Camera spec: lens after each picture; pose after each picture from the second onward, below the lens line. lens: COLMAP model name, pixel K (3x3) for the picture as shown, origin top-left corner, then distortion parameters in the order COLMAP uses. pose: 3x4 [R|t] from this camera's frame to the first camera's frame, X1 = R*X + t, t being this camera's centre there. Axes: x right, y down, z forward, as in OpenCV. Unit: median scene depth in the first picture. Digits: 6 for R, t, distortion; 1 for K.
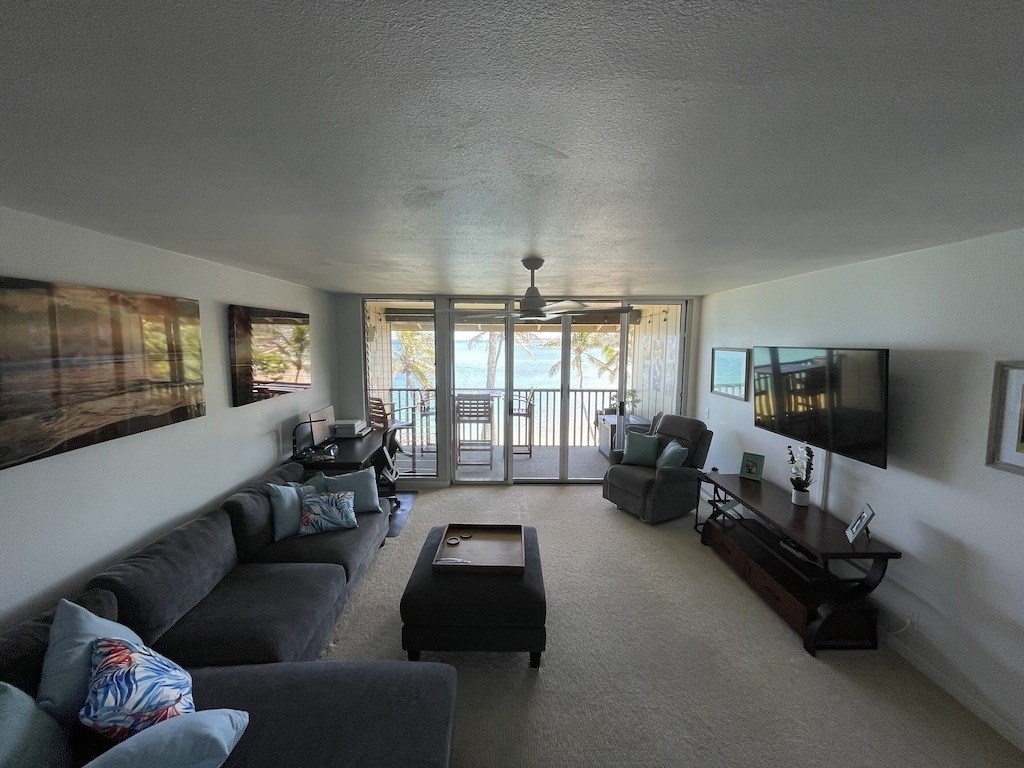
lens RADIAL K [[410.3, 0, 512.0], [0, 410.3, 384.0], [0, 0, 1]] dist [-0.000153, -0.000096]
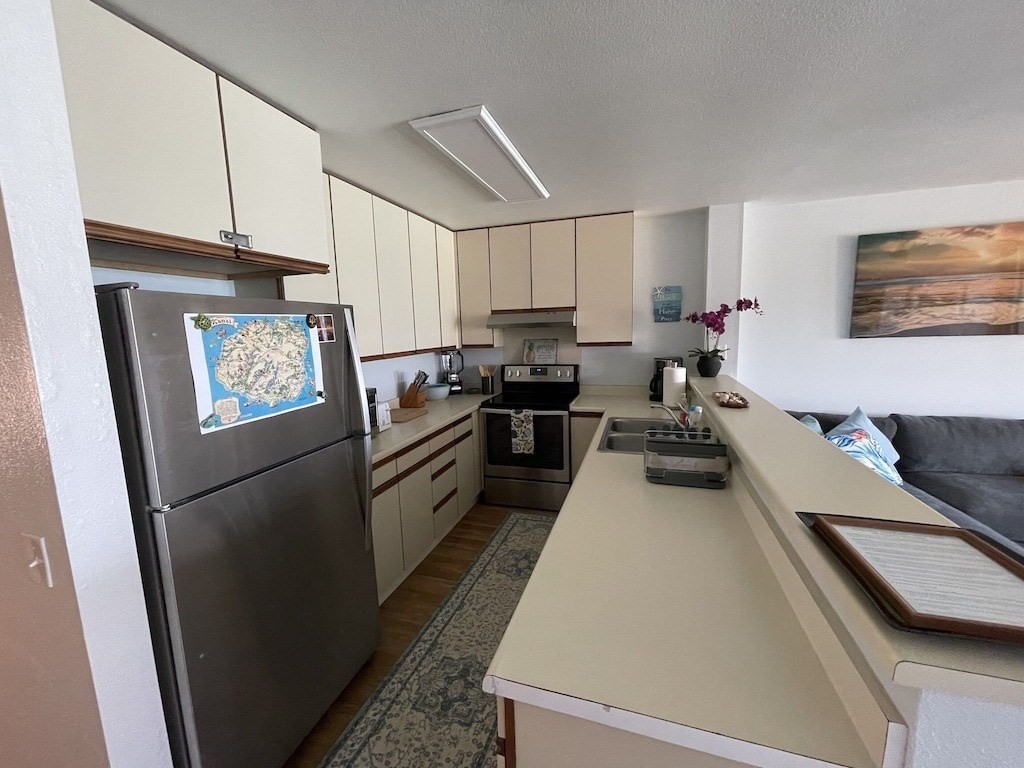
lens RADIAL K [[410.3, 0, 512.0], [0, 410.3, 384.0], [0, 0, 1]] dist [-0.000153, -0.000096]
pose [[-0.322697, 0.129901, -0.937546, 0.490221], [-0.069807, 0.984573, 0.160443, 0.098753], [0.943925, 0.117222, -0.308651, 0.025876]]
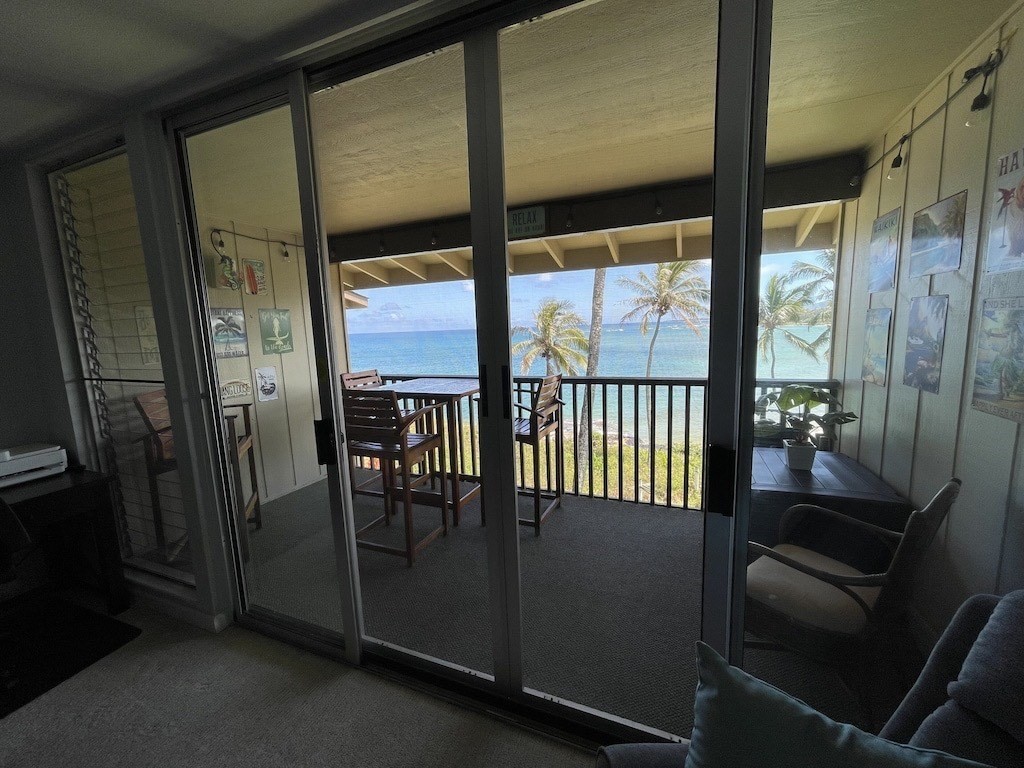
lens RADIAL K [[416.0, 0, 508.1], [0, 416.0, 384.9], [0, 0, 1]] dist [0.000851, -0.000010]
pose [[0.916406, 0.012794, -0.400046, 0.351989], [0.002112, 0.999321, 0.036797, 0.008468], [0.400245, -0.034566, 0.915756, 1.069529]]
